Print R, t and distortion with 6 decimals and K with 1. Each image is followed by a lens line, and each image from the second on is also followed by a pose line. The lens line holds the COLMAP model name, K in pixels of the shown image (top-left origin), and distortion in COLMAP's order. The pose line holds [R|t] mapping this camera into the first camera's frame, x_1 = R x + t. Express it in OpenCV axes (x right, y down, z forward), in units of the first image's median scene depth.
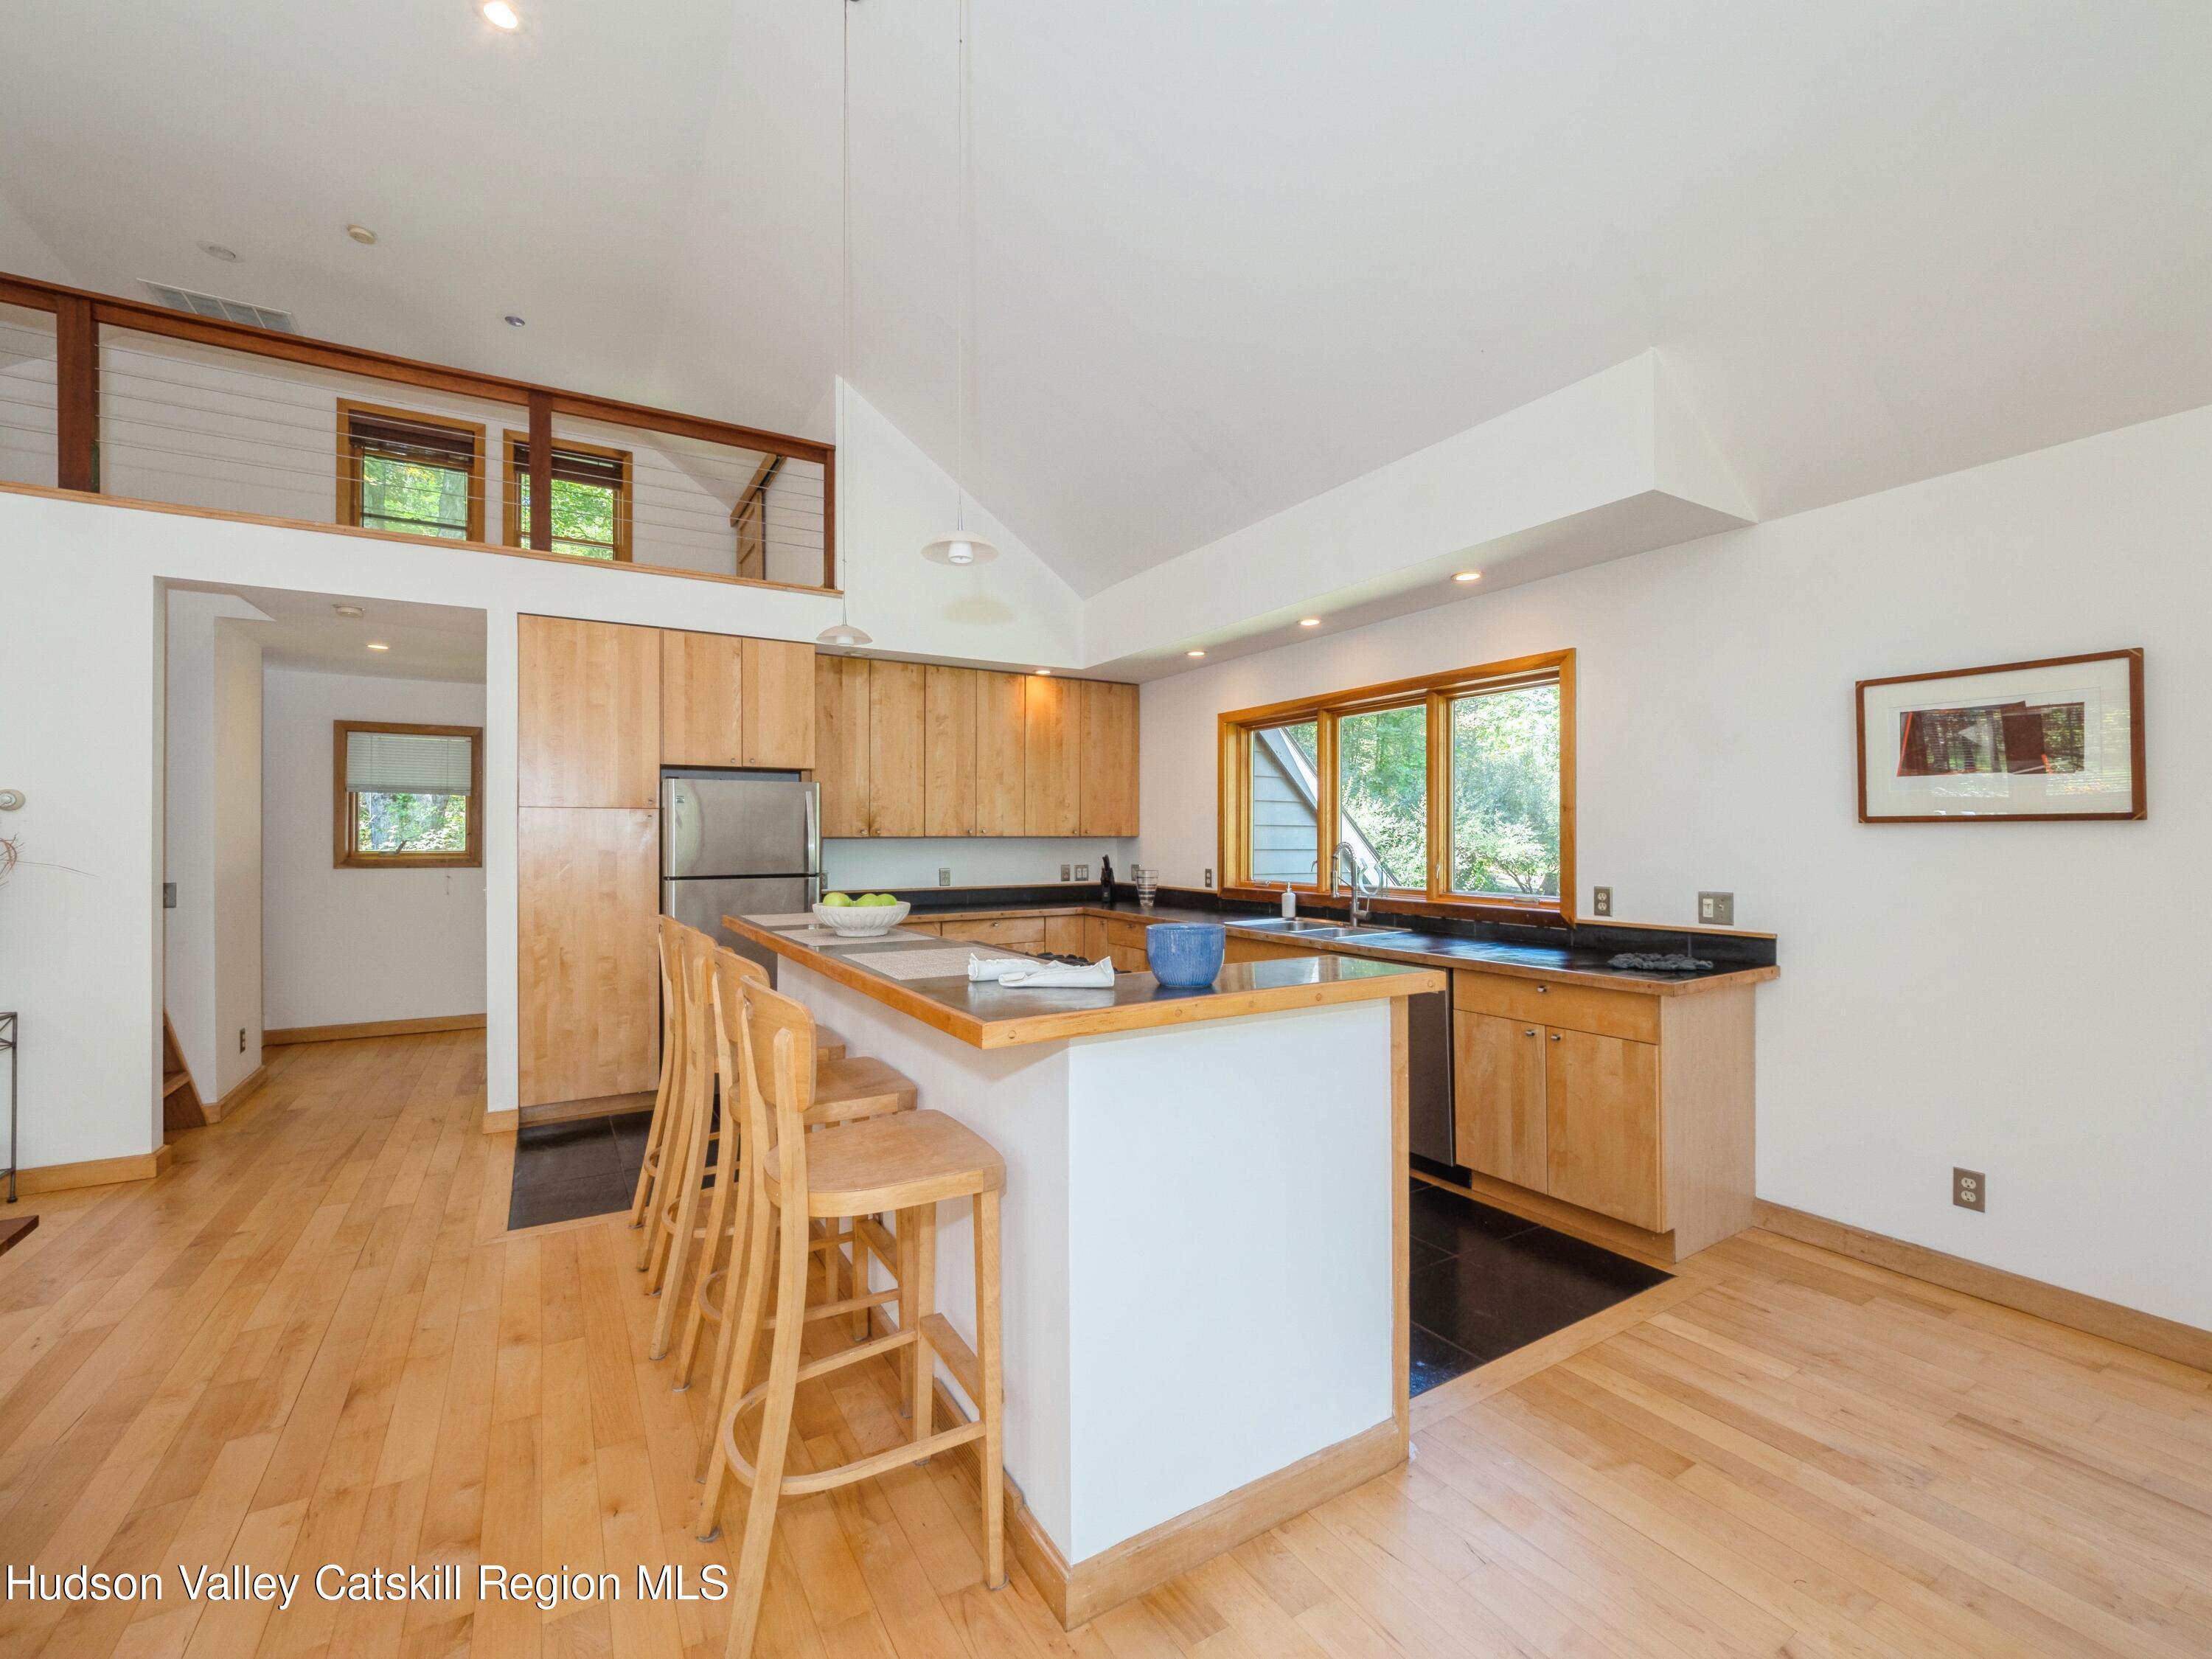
lens RADIAL K [[932.9, 0, 1099.5], [0, 932.9, 817.9], [0, 0, 1]] dist [-0.014229, -0.000159]
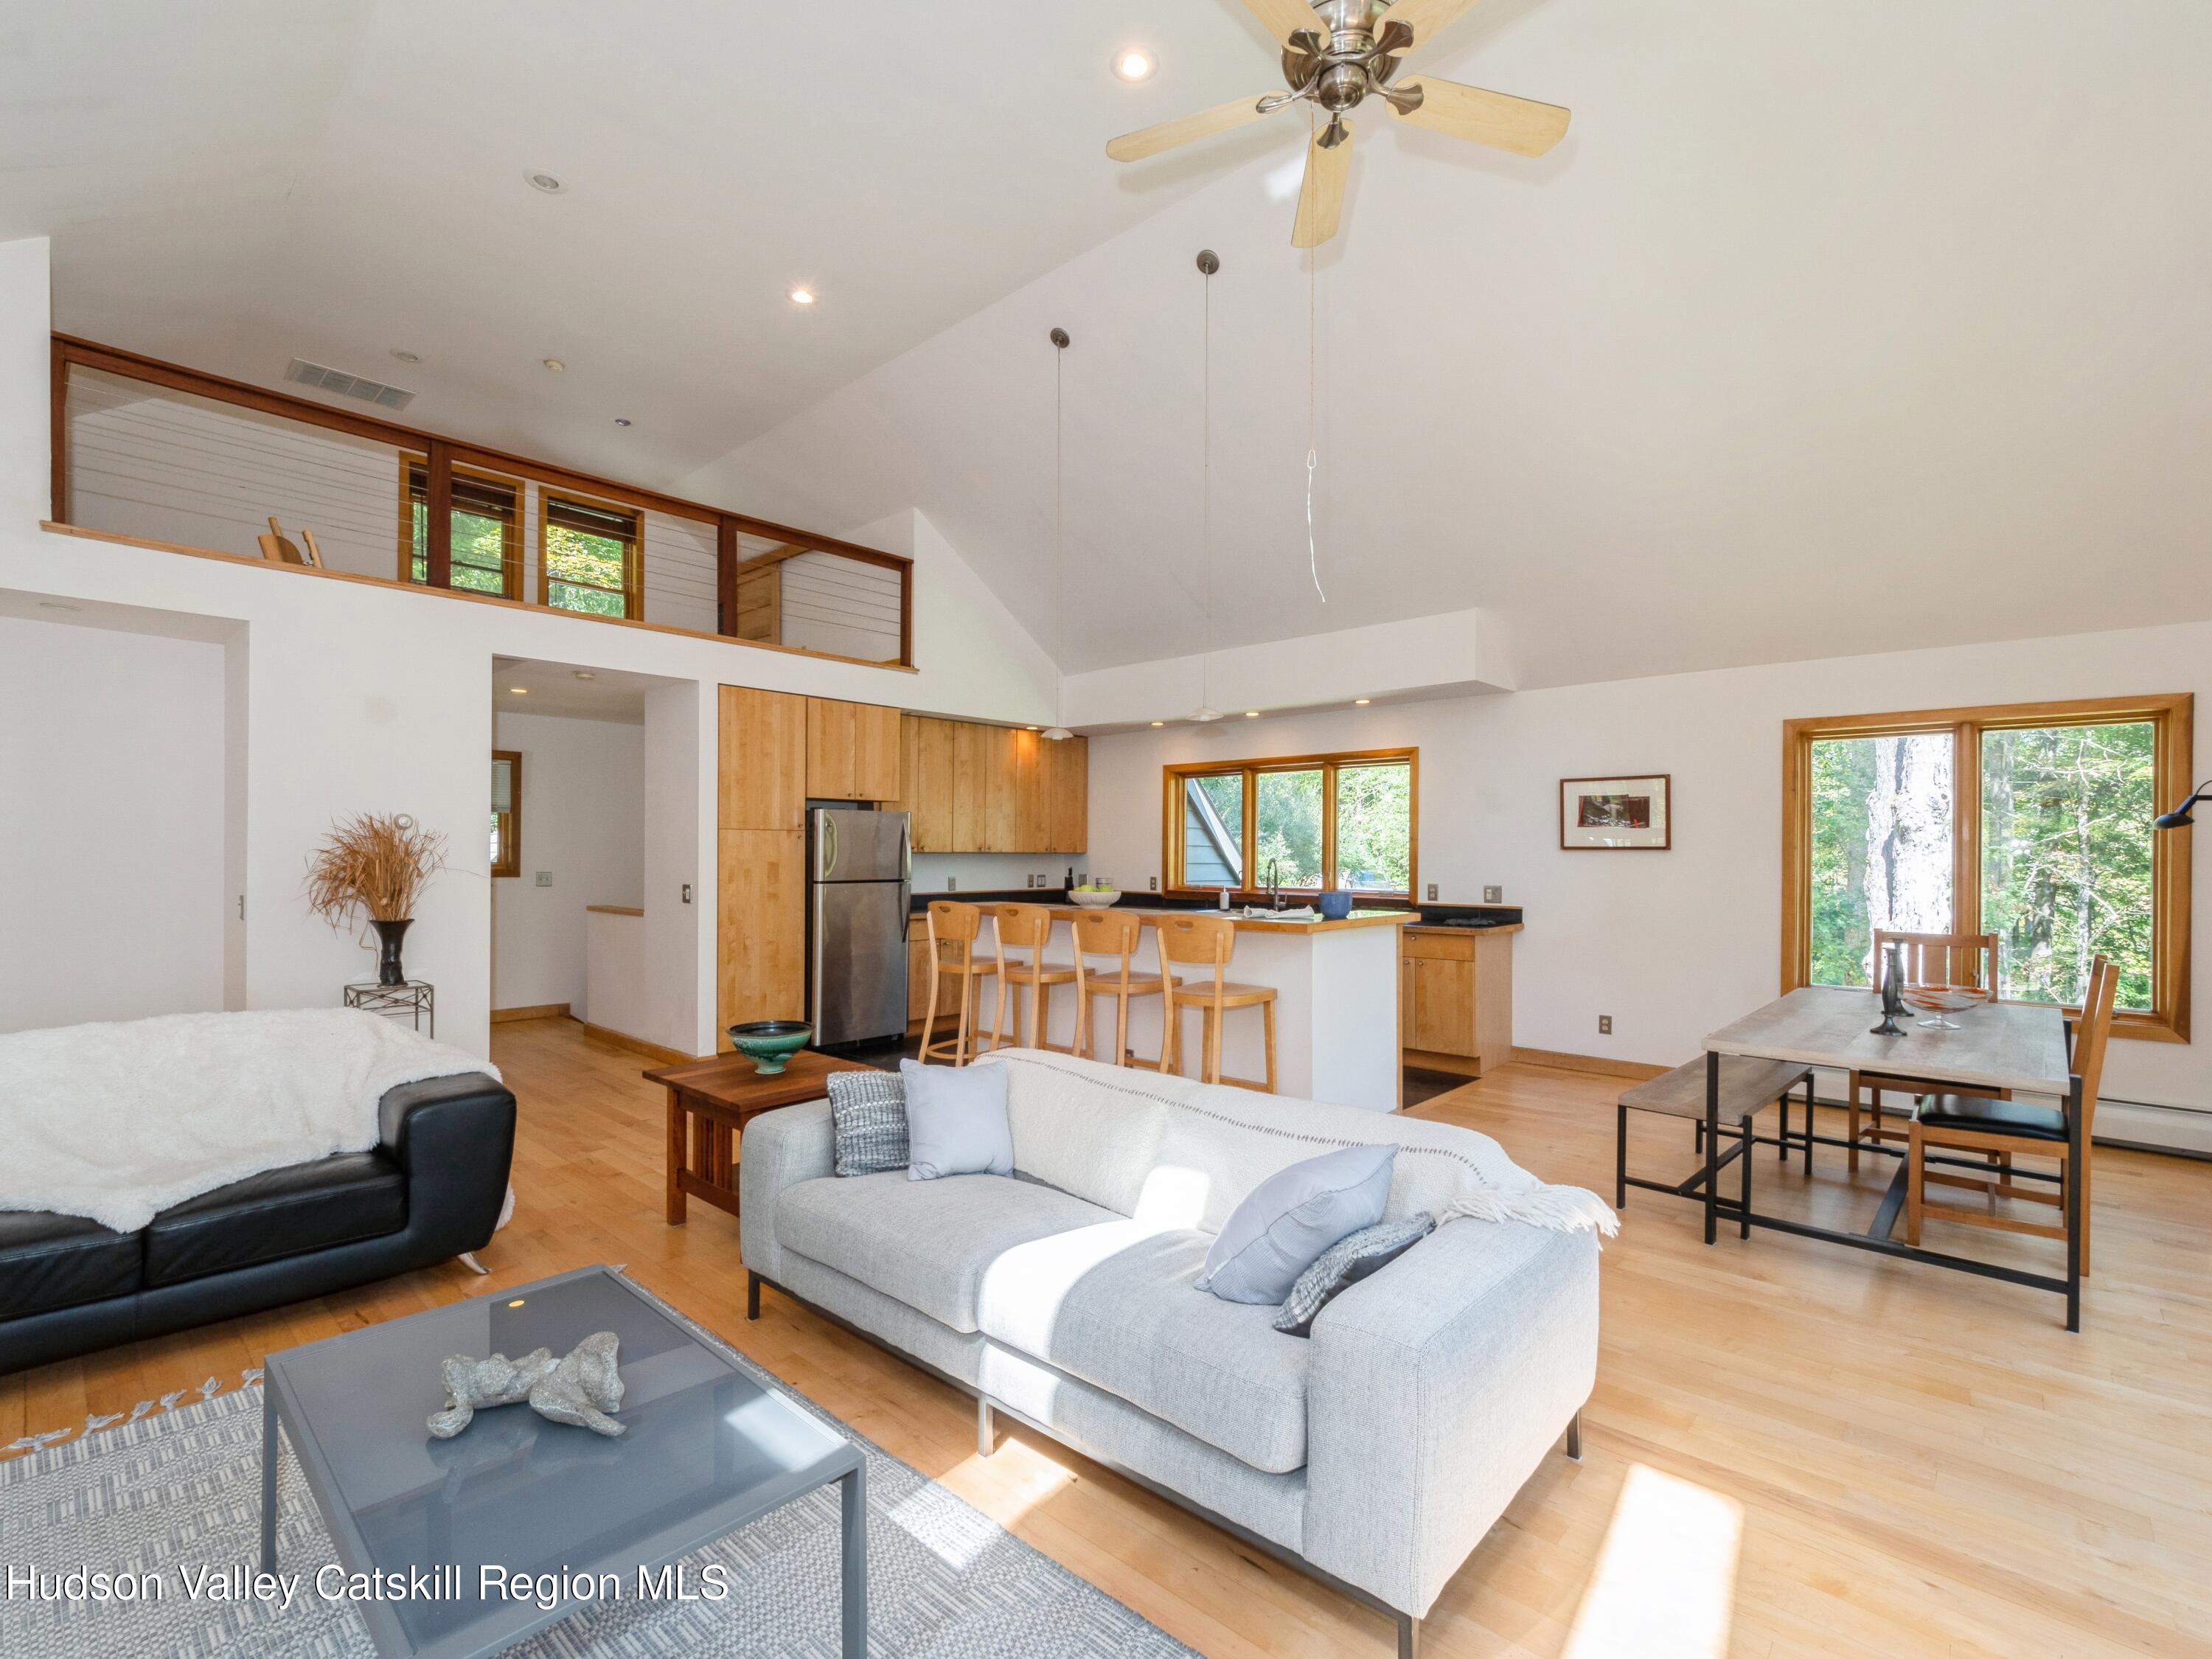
lens RADIAL K [[992.2, 0, 1106.0], [0, 992.2, 829.5], [0, 0, 1]] dist [0.000888, 0.000031]
pose [[0.959693, 0.012683, 0.280764, -0.466961], [-0.012053, 0.999919, -0.003970, -0.011439], [-0.280792, 0.000426, 0.959769, -0.505513]]
